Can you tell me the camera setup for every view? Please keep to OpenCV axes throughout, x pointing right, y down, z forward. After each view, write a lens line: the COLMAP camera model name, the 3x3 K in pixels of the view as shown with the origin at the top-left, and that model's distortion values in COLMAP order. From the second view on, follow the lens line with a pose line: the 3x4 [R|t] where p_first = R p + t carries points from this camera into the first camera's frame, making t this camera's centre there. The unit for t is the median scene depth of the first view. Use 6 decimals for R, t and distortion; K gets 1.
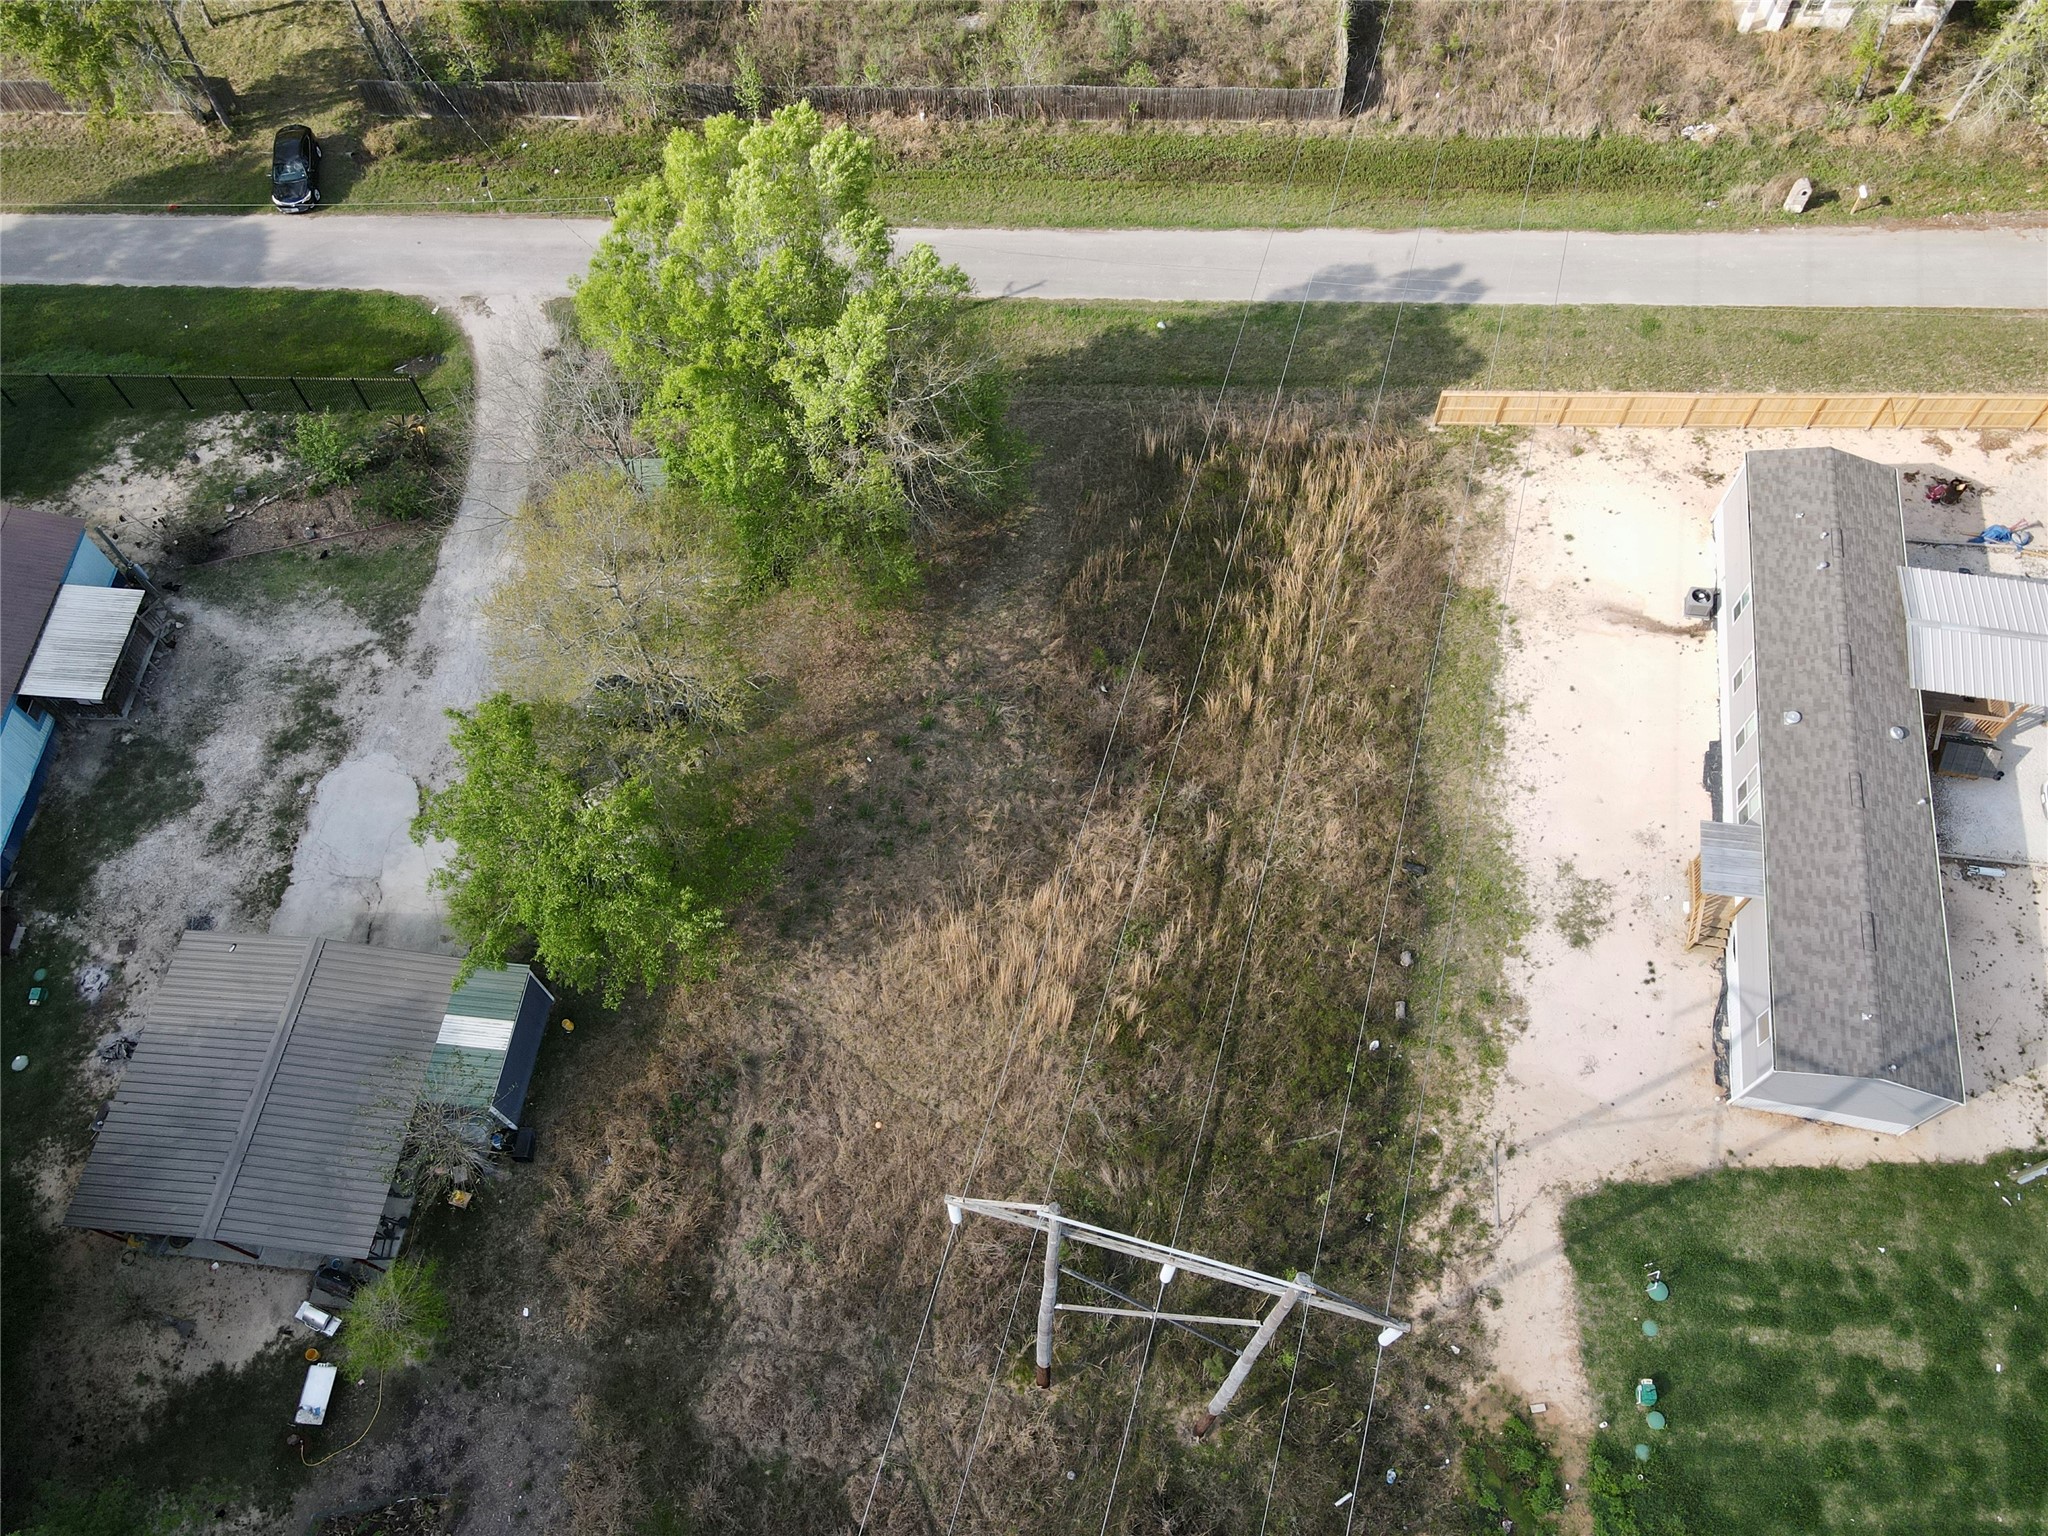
lens RADIAL K [[1501.2, 0, 1024.0], [0, 1501.2, 768.0], [0, 0, 1]] dist [0.000474, 0.028425]
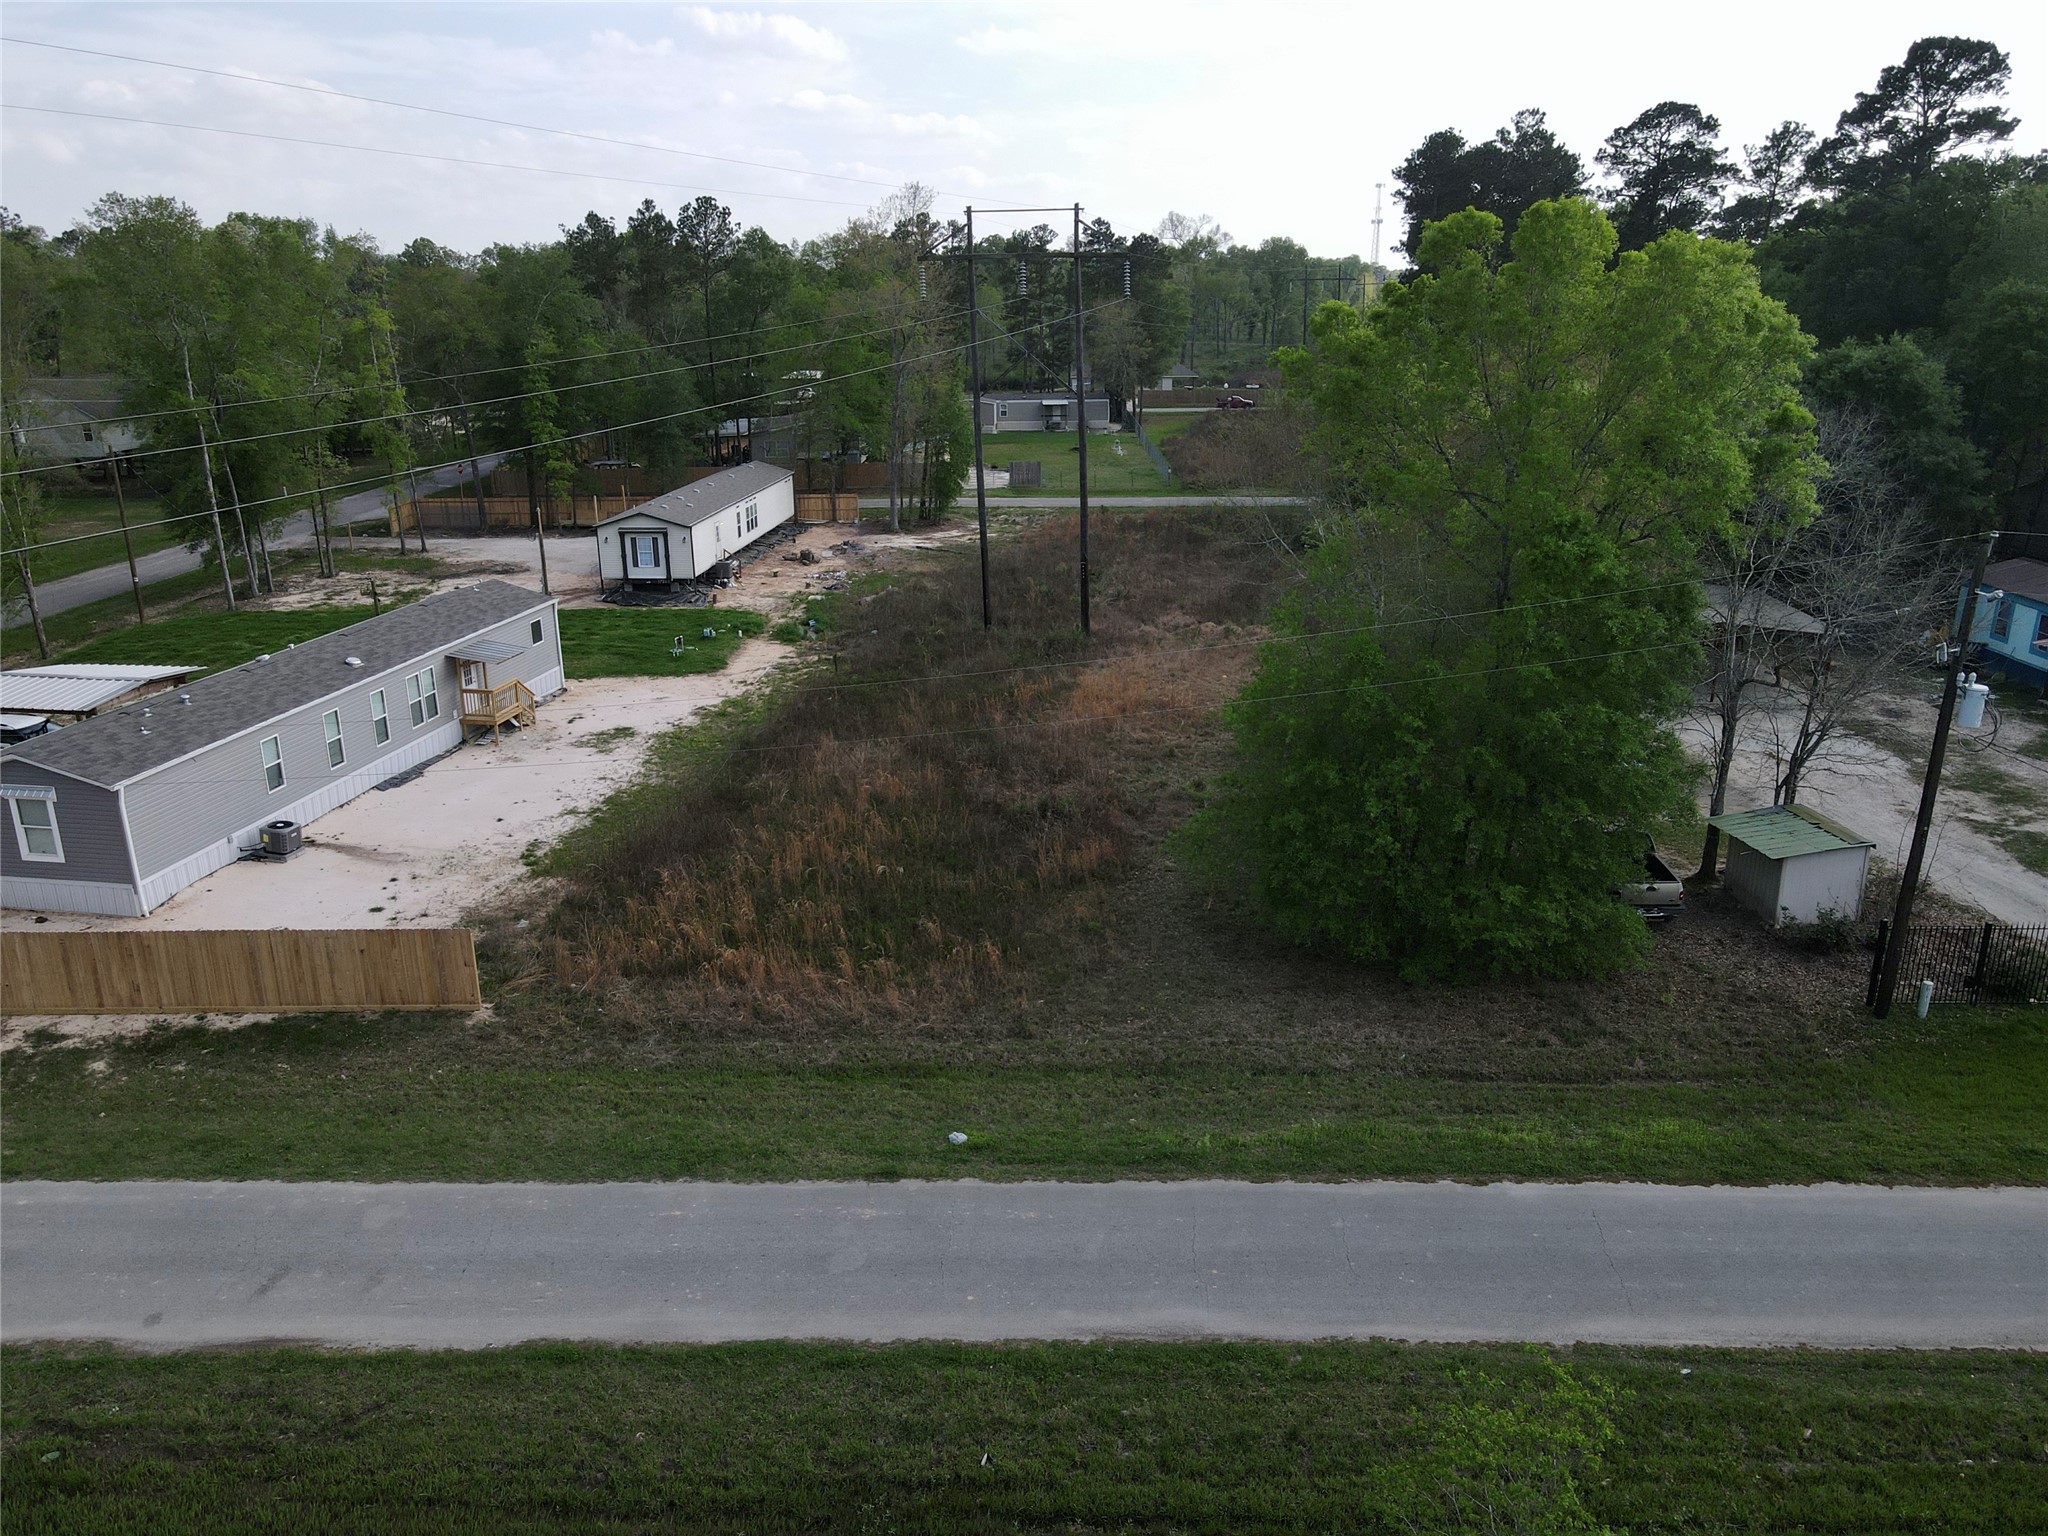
lens RADIAL K [[1502.4, 0, 1024.0], [0, 1502.4, 768.0], [0, 0, 1]] dist [-0.003792, 0.032231]
pose [[-0.998987, 0.041152, -0.018212, 0.094852], [-0.009545, 0.201729, 0.979395, -0.941471], [0.043978, 0.978577, -0.201131, 1.235784]]
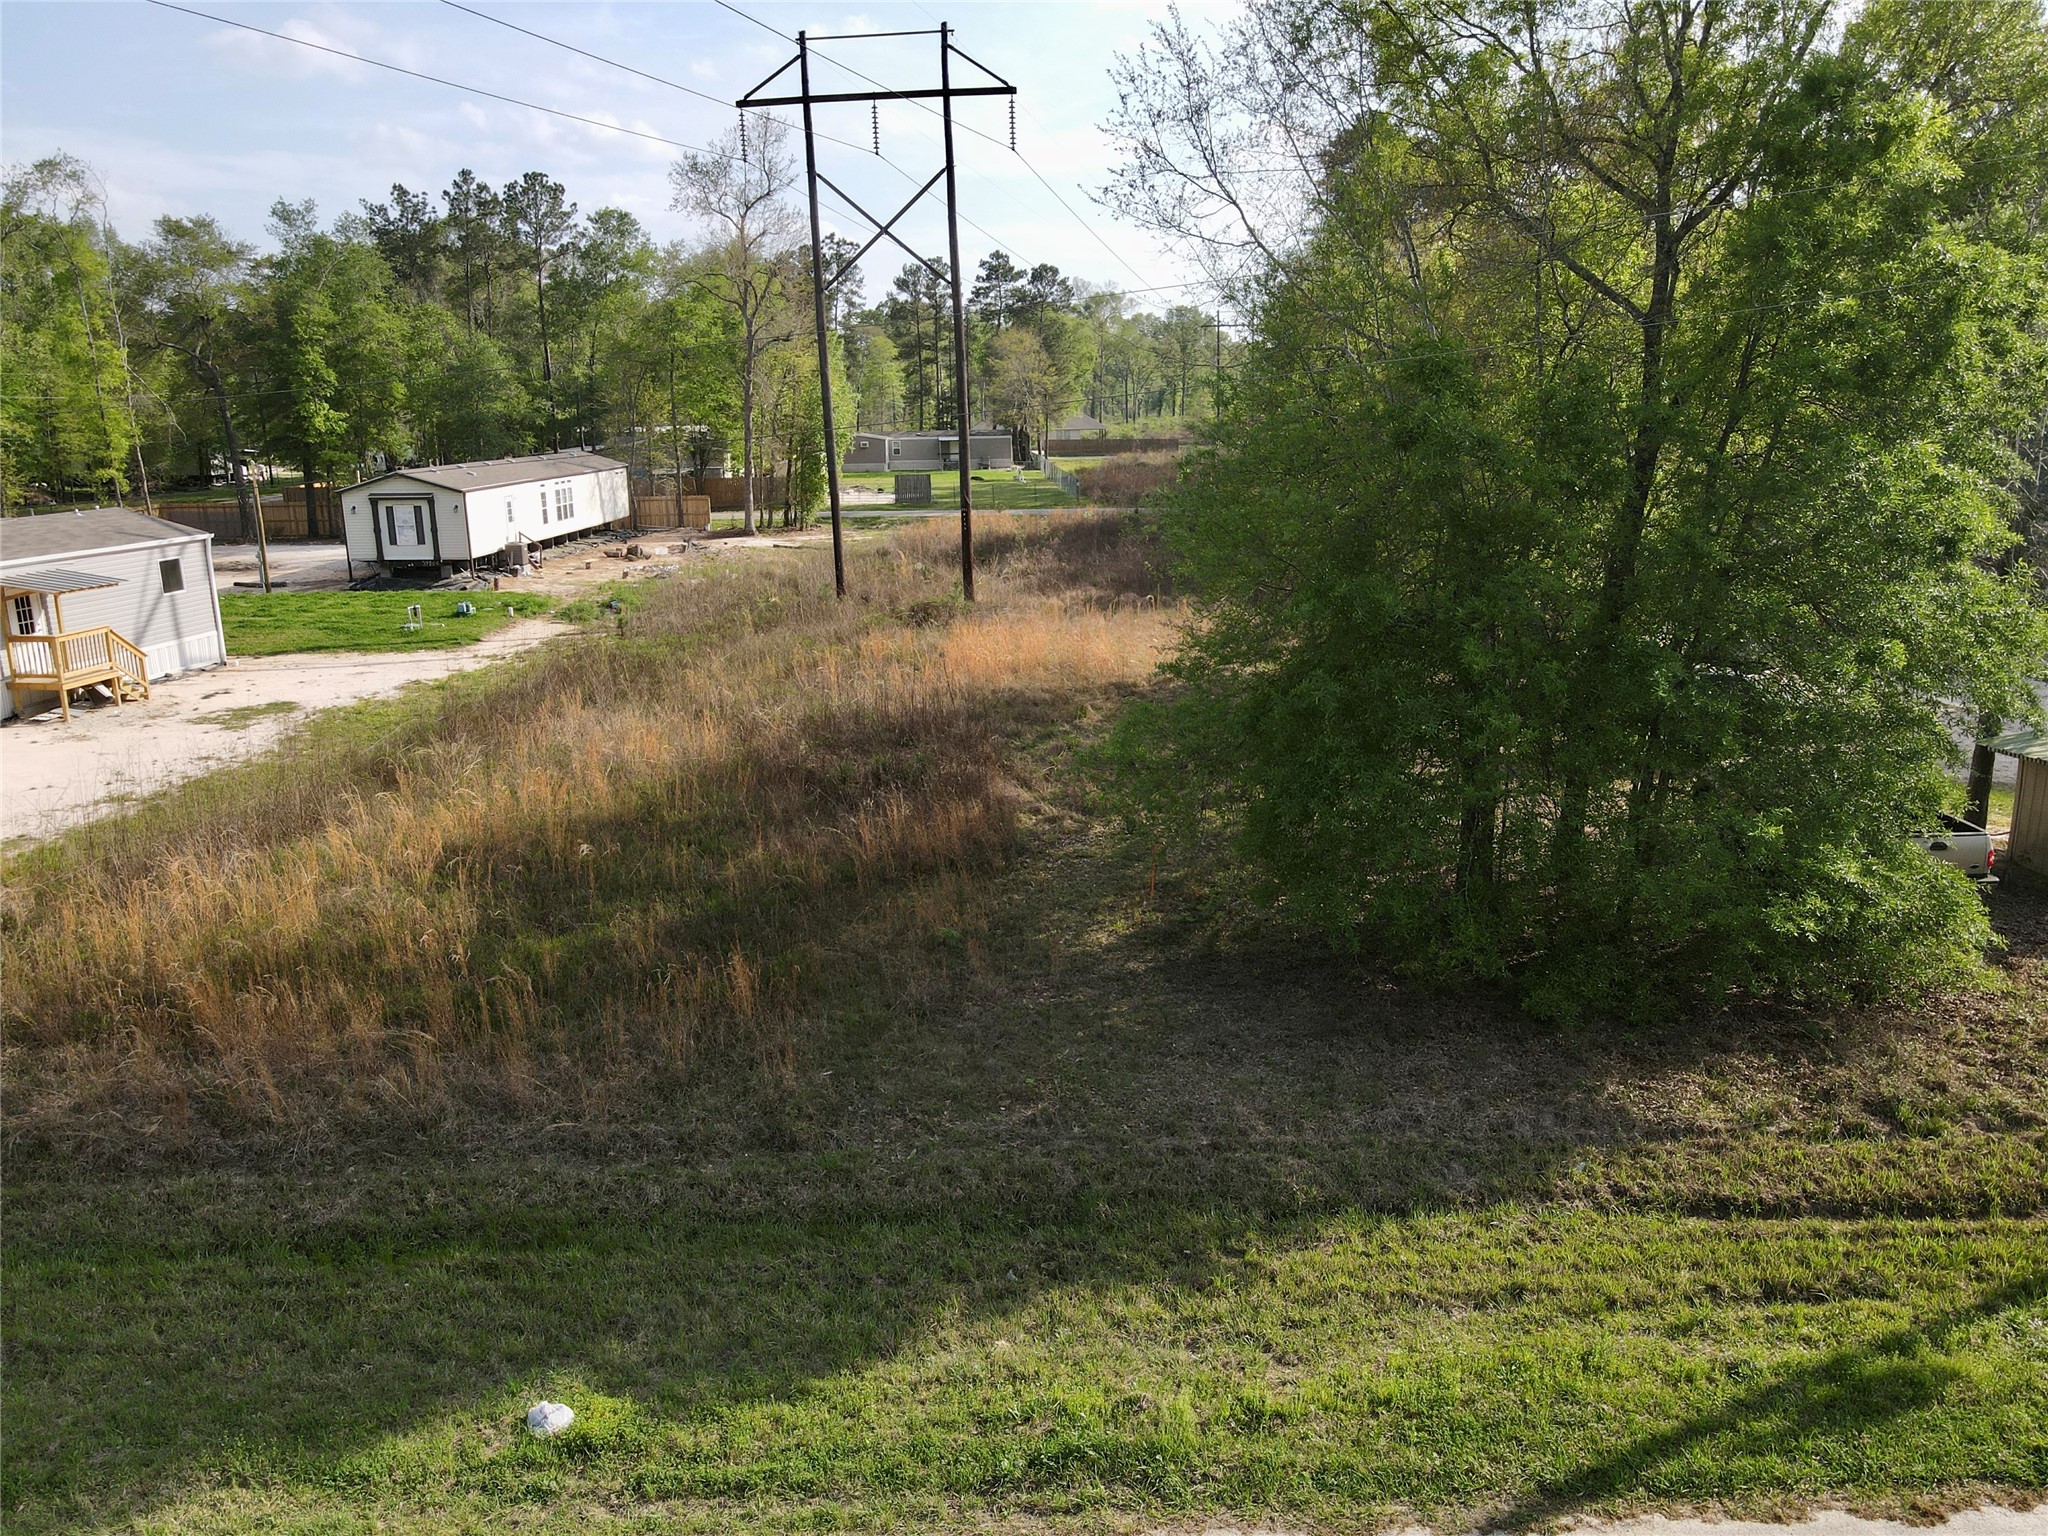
lens RADIAL K [[1501.2, 0, 1024.0], [0, 1501.2, 768.0], [0, 0, 1]] dist [0.000474, 0.028425]
pose [[-0.995533, 0.055522, -0.076360, 0.058040], [-0.058891, 0.266978, 0.961902, -0.607607], [0.073794, 0.962102, -0.262516, 1.228697]]
